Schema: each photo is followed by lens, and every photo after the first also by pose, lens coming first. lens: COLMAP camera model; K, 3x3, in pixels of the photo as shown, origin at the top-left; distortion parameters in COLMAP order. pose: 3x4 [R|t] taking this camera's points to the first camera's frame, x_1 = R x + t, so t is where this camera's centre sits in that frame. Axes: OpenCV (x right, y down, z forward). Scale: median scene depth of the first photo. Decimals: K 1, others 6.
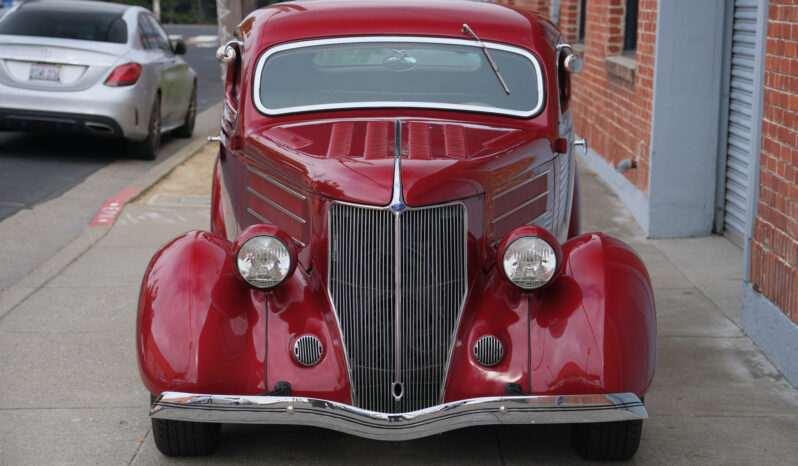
lens RADIAL K [[1938.5, 0, 395.5], [0, 1938.5, 233.8], [0, 0, 1]] dist [0.174591, 0.000000]
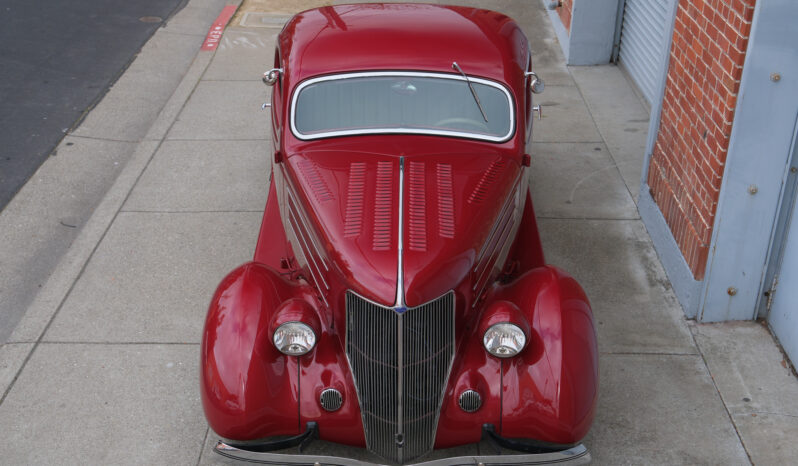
lens RADIAL K [[1017.2, 0, 402.1], [0, 1017.2, 233.6], [0, 0, 1]] dist [0.028264, 0.000000]
pose [[0.999992, 0.004053, -0.000454, 0.001961], [-0.003667, 0.942174, 0.335104, -0.225310], [0.001786, -0.335099, 0.942181, 0.328178]]
